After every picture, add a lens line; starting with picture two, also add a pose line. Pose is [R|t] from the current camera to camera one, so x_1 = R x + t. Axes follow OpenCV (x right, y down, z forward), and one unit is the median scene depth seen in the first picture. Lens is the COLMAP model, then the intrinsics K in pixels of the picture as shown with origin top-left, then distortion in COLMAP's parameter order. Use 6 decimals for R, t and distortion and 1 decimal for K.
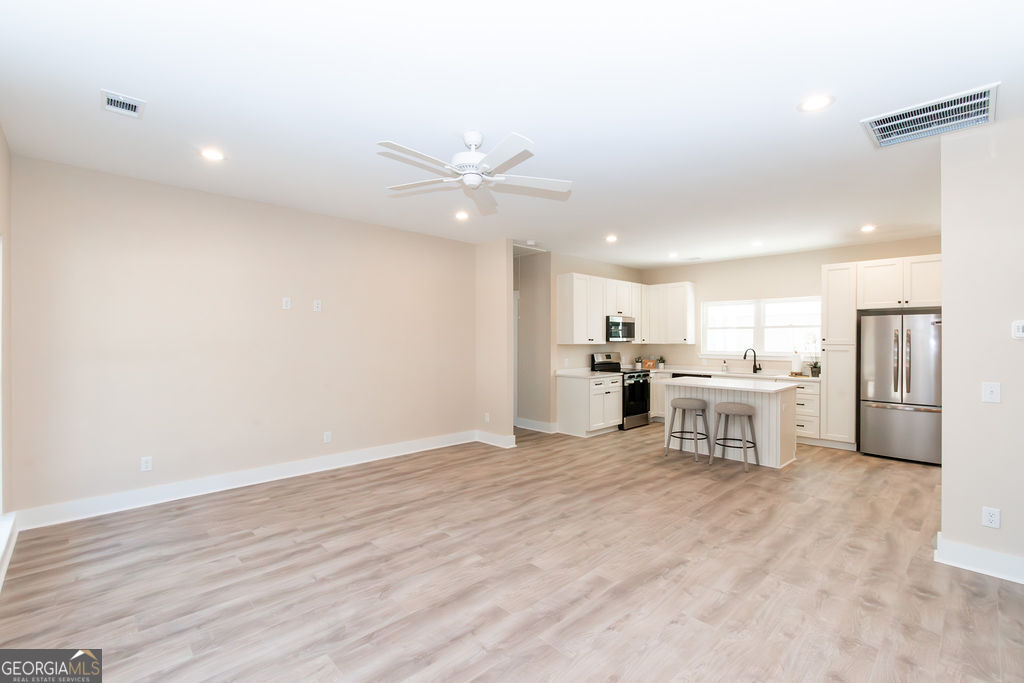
lens RADIAL K [[458.8, 0, 514.5], [0, 458.8, 342.7], [0, 0, 1]] dist [-0.004208, -0.000604]
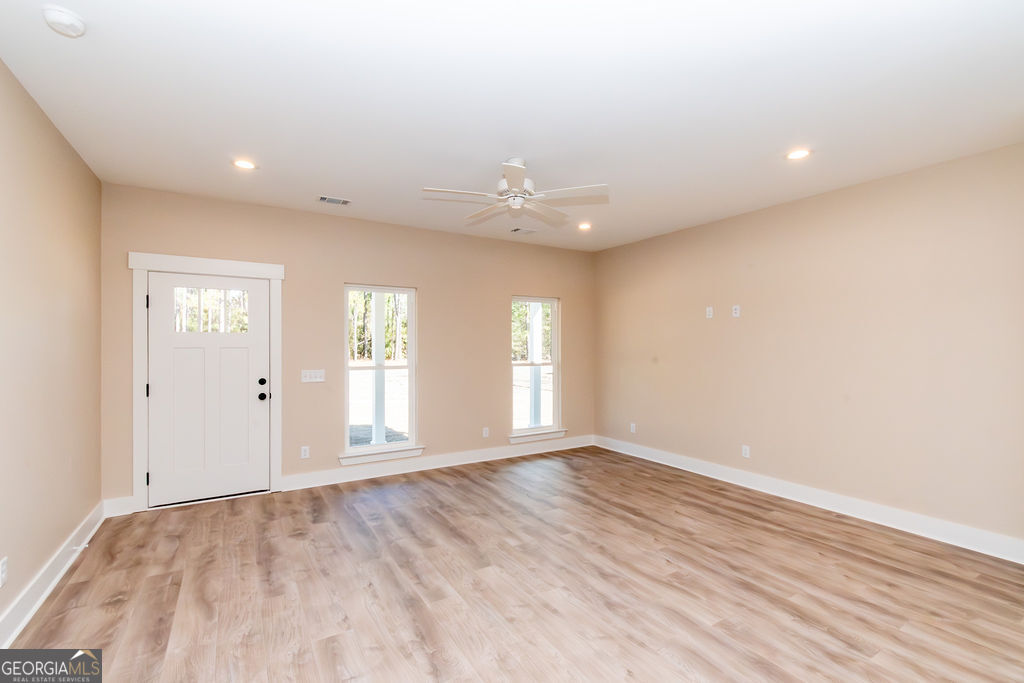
lens RADIAL K [[458.8, 0, 513.6], [0, 458.8, 351.5], [0, 0, 1]] dist [-0.004208, -0.000604]
pose [[-0.225141, 0.009513, -0.974280, 0.608746], [-0.011816, 0.999852, 0.012493, -0.000697], [0.974255, 0.014325, -0.224995, 0.771316]]
